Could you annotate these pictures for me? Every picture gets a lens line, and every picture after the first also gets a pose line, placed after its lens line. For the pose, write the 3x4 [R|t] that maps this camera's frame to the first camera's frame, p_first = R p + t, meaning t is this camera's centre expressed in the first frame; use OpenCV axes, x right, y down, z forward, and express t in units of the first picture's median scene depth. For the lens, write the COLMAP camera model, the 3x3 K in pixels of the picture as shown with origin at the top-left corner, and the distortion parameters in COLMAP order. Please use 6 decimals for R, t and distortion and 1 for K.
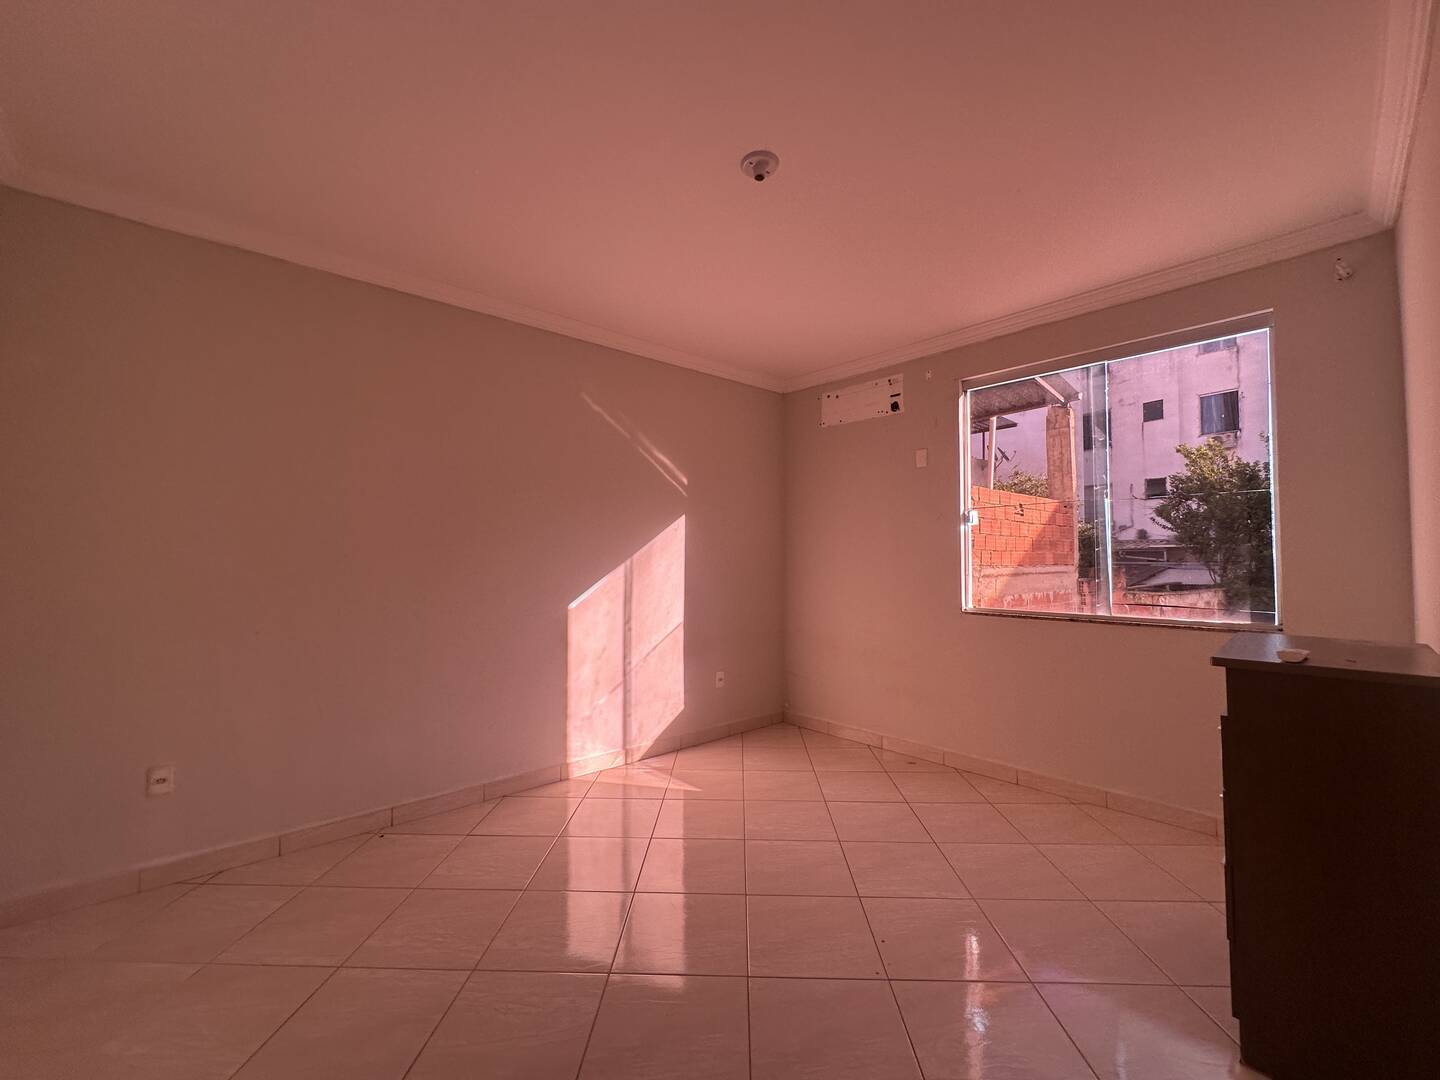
lens RADIAL K [[576.0, 0, 720.0], [0, 576.0, 543.1], [0, 0, 1]] dist [-0.000754, 0.000207]
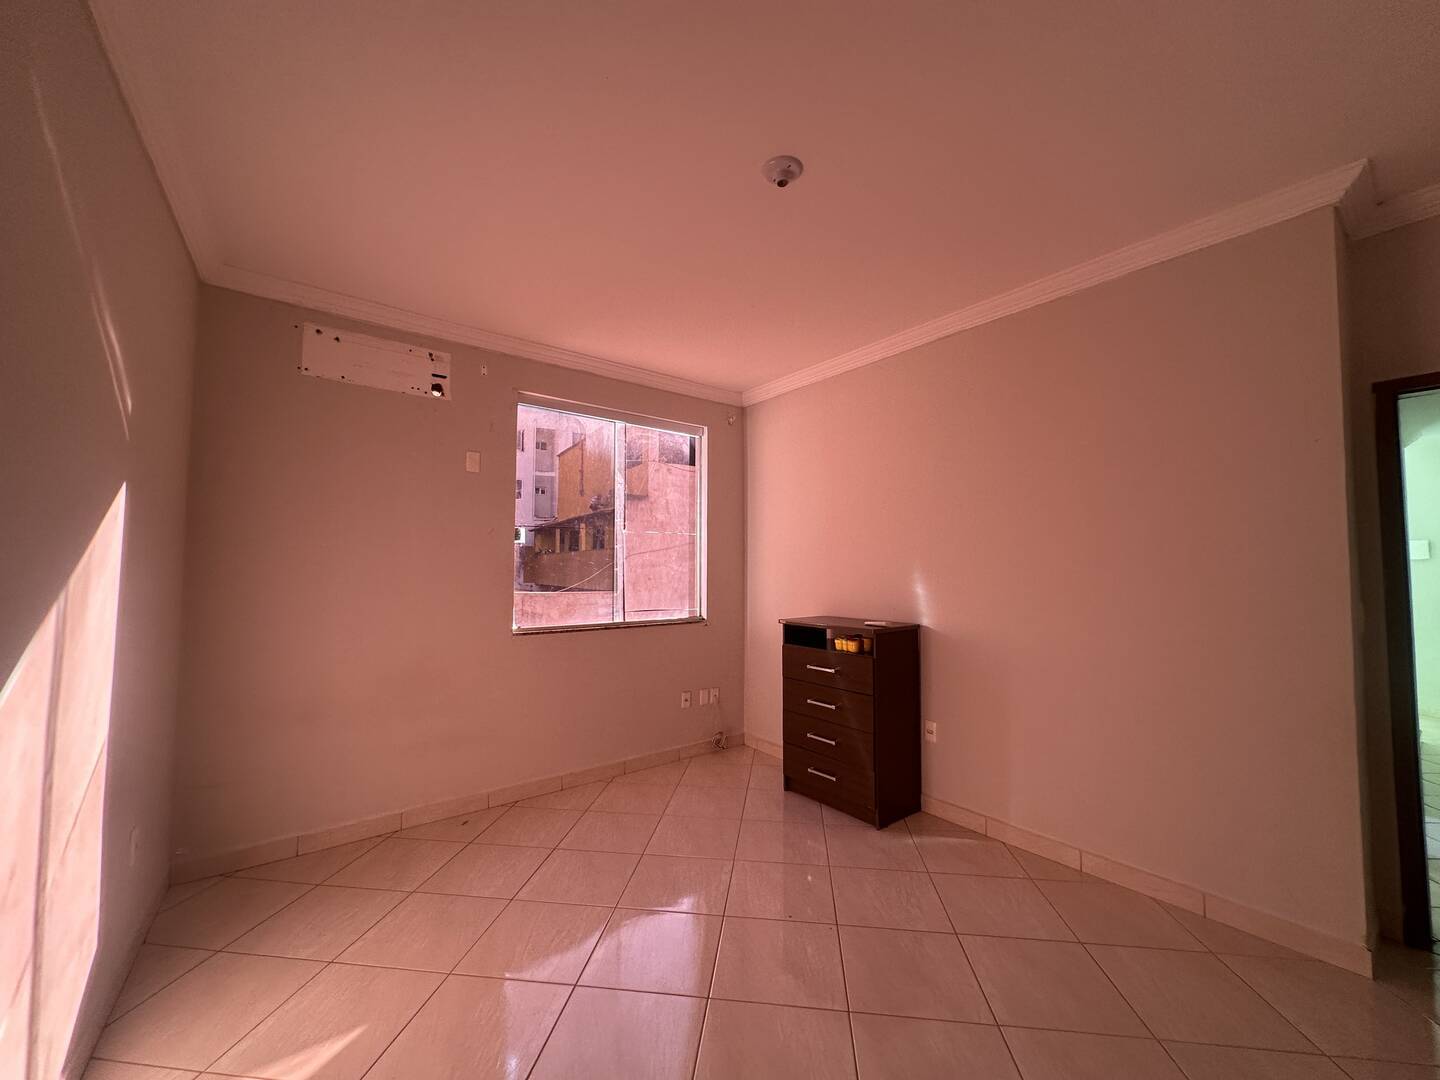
lens RADIAL K [[576.0, 0, 718.5], [0, 576.0, 539.3], [0, 0, 1]] dist [-0.000754, 0.000207]
pose [[0.089878, 0.052734, 0.994556, -0.452618], [-0.028990, 0.998313, -0.050314, 0.002162], [-0.995531, -0.024310, 0.091255, 0.527000]]
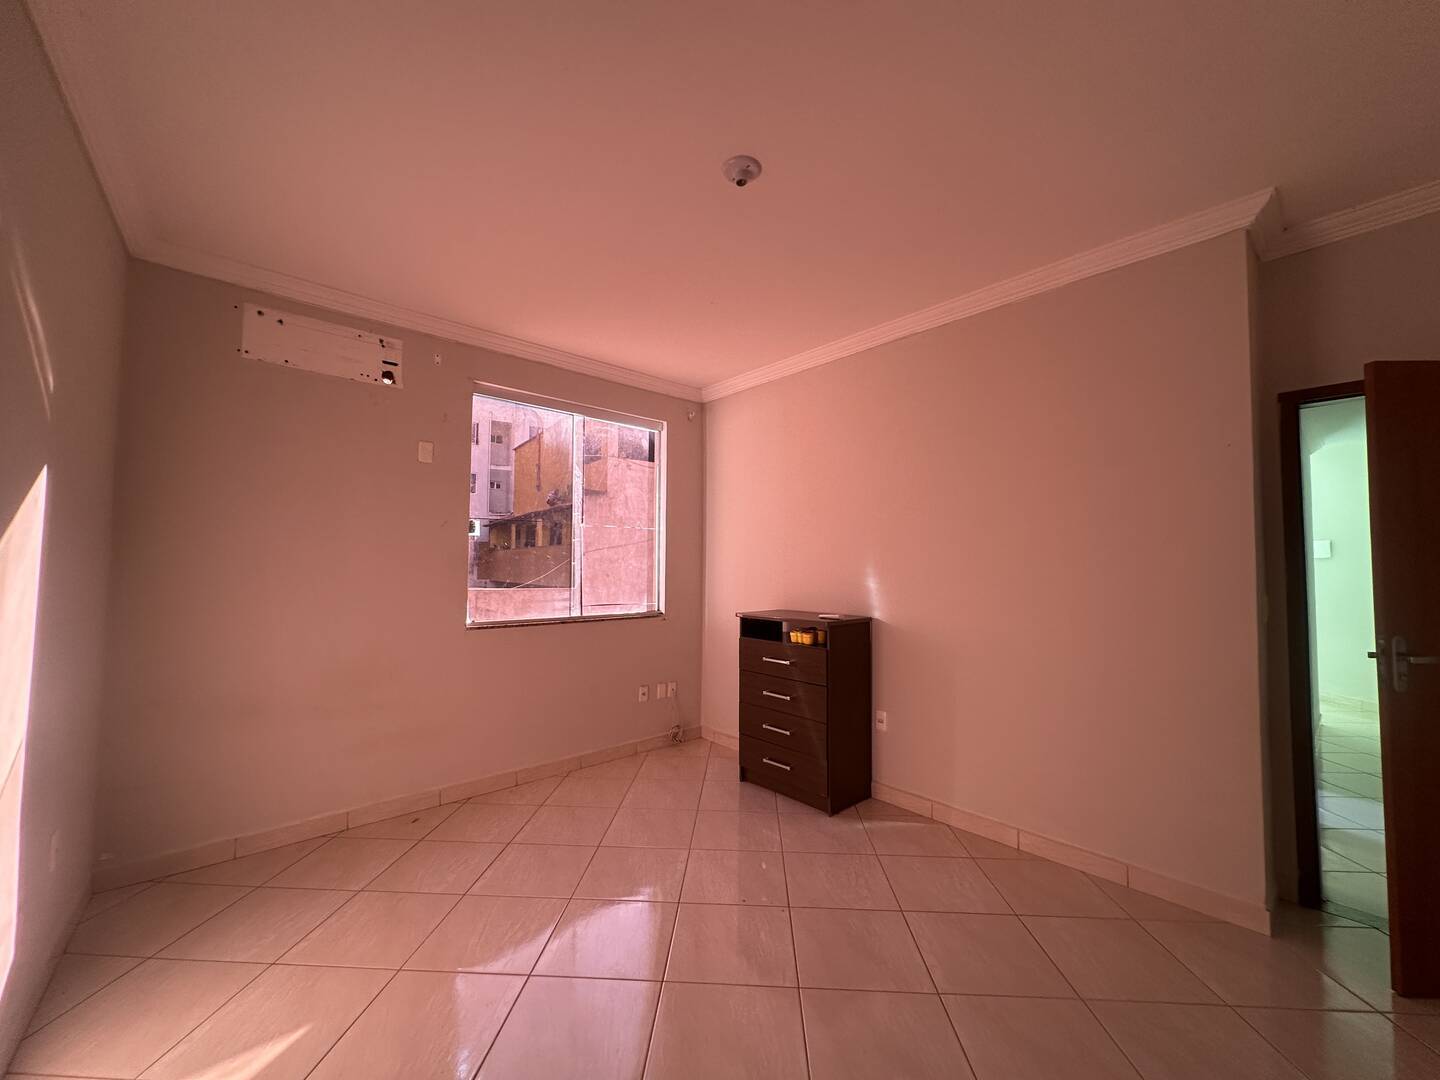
lens RADIAL K [[576.0, 0, 718.7], [0, 576.0, 539.1], [0, 0, 1]] dist [-0.000754, 0.000207]
pose [[0.019508, 0.048837, 0.998616, -0.460889], [-0.032564, 0.998307, -0.048185, 0.007087], [-0.999279, -0.031579, 0.021065, 0.524236]]
